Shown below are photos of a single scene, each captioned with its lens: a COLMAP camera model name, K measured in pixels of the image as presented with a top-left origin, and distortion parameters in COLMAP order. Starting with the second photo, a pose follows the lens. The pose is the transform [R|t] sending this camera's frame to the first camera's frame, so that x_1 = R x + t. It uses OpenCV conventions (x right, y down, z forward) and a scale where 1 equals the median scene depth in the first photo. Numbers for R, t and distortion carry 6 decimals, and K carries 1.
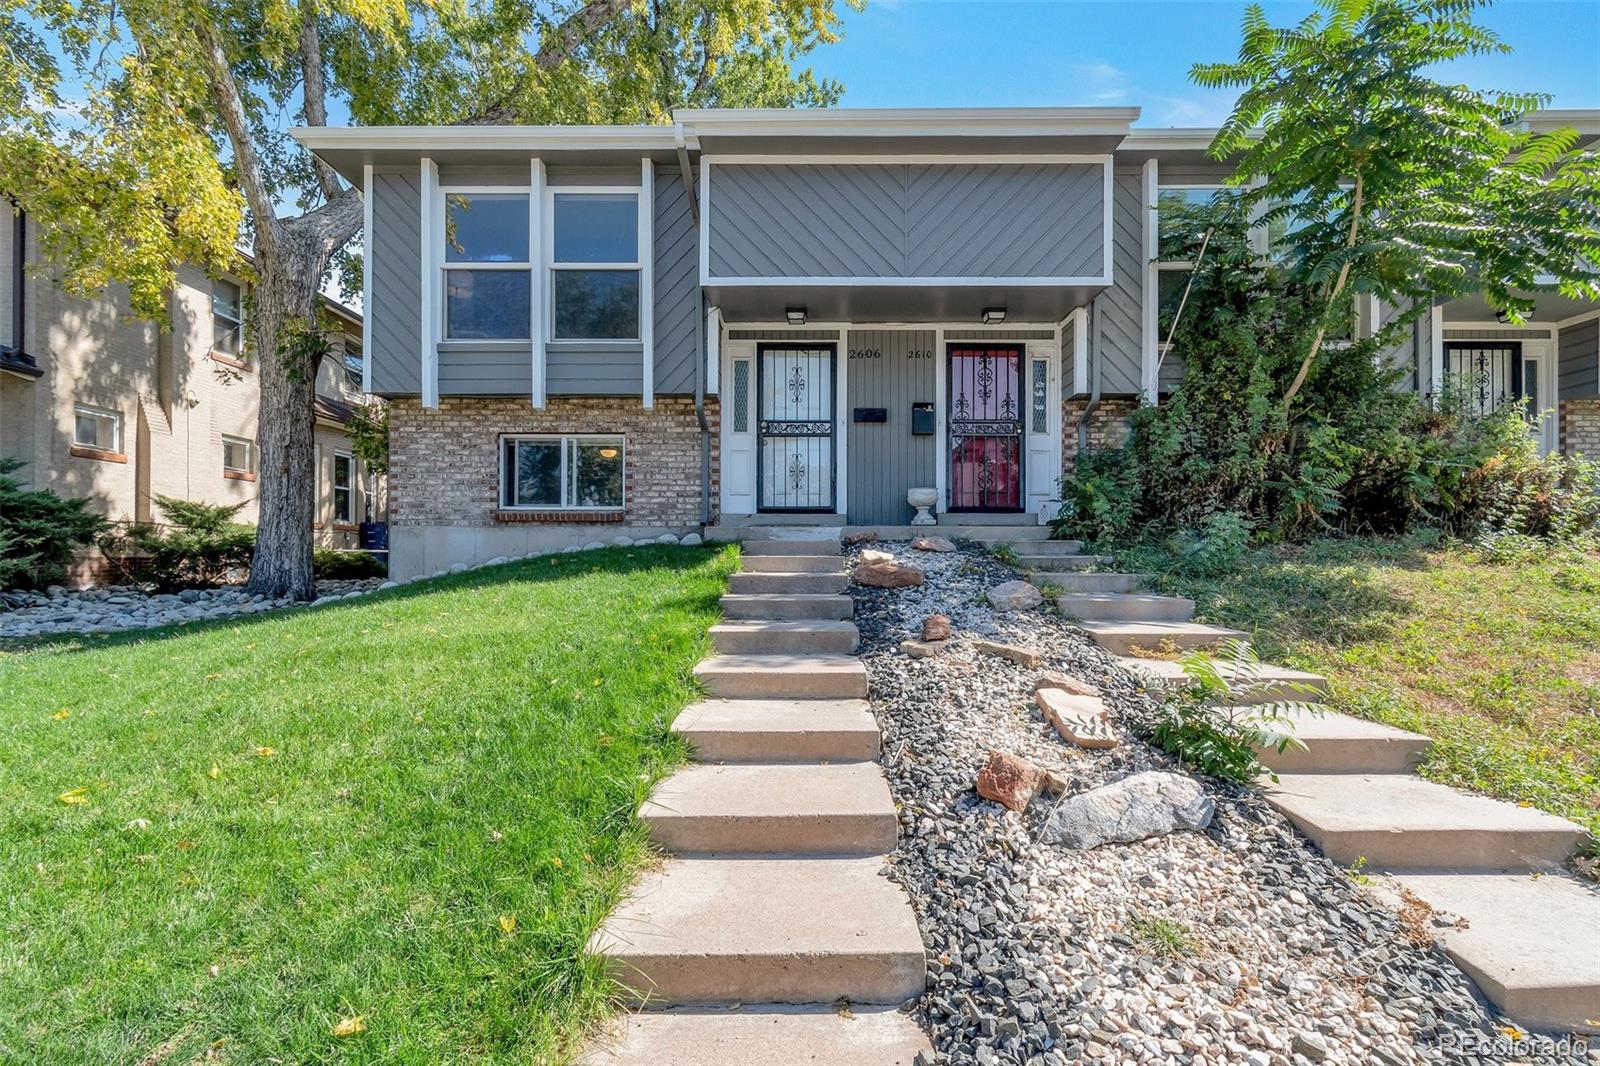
lens RADIAL K [[721.5, 0, 807.8], [0, 721.5, 530.2], [0, 0, 1]] dist [0.000878, 0.000373]
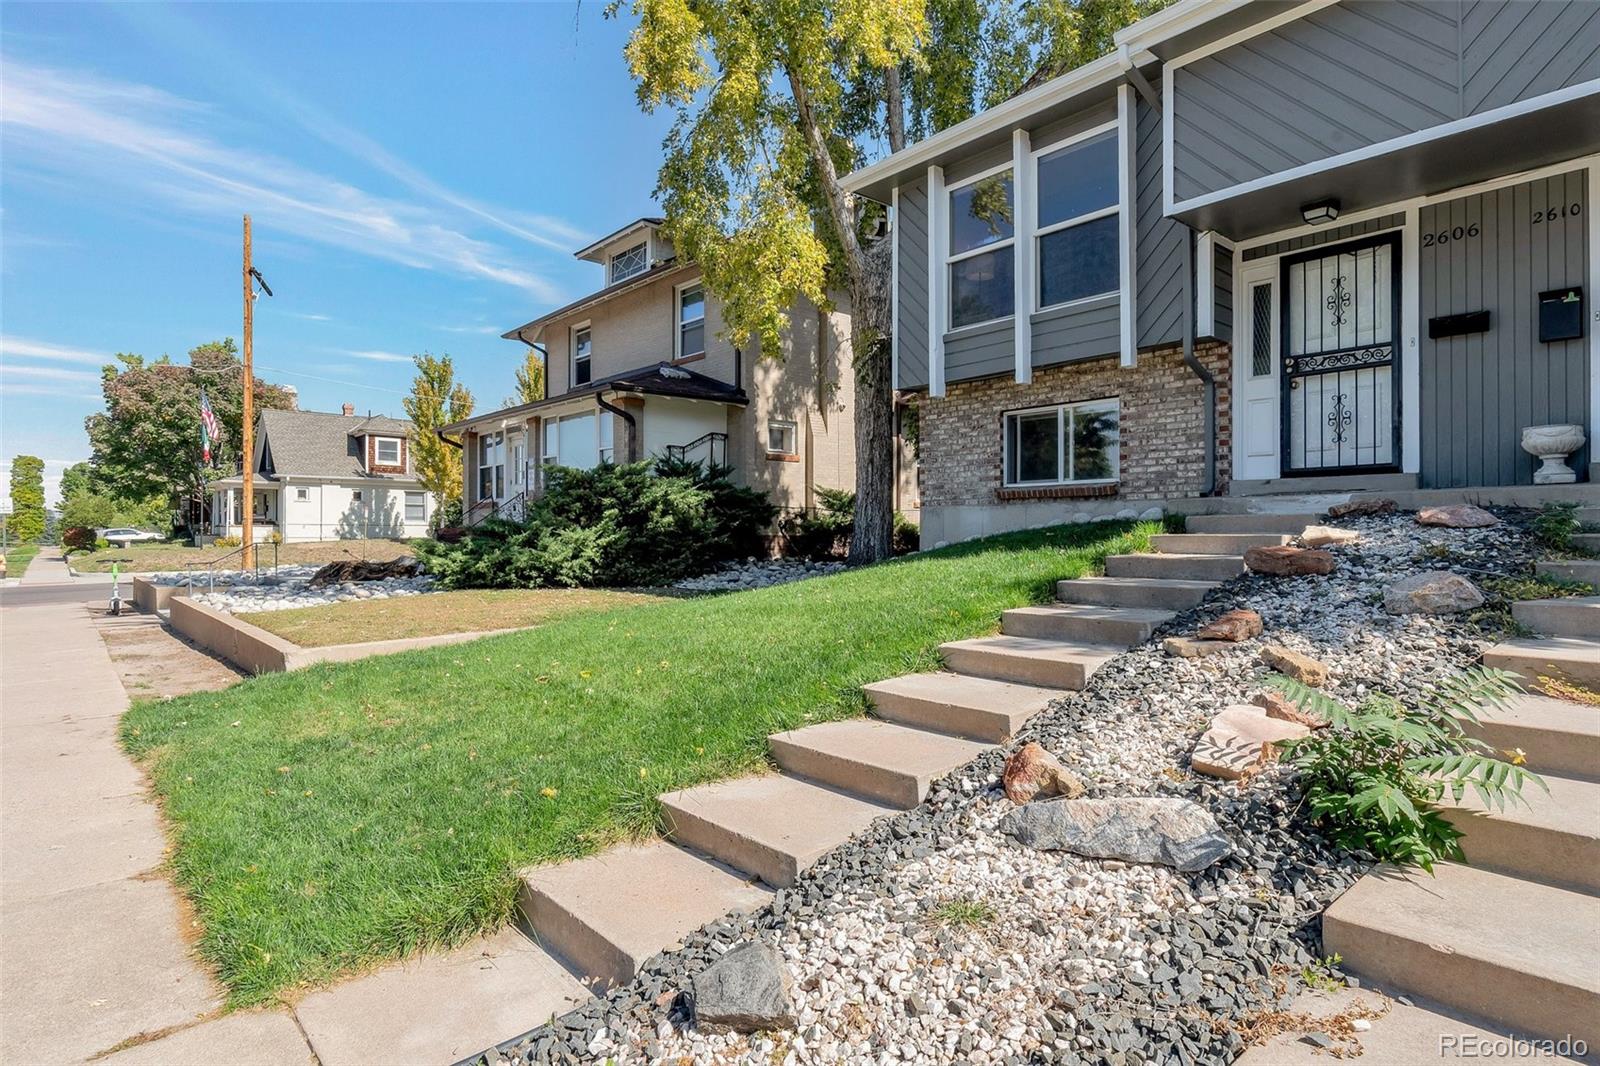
lens RADIAL K [[848.6, 0, 800.1], [0, 848.6, 495.1], [0, 0, 1]] dist [-0.003199, -0.000386]
pose [[0.658038, -0.036915, -0.752079, 0.272918], [0.031515, 0.999273, -0.021473, -0.001666], [0.752325, -0.009572, 0.658723, 0.010744]]
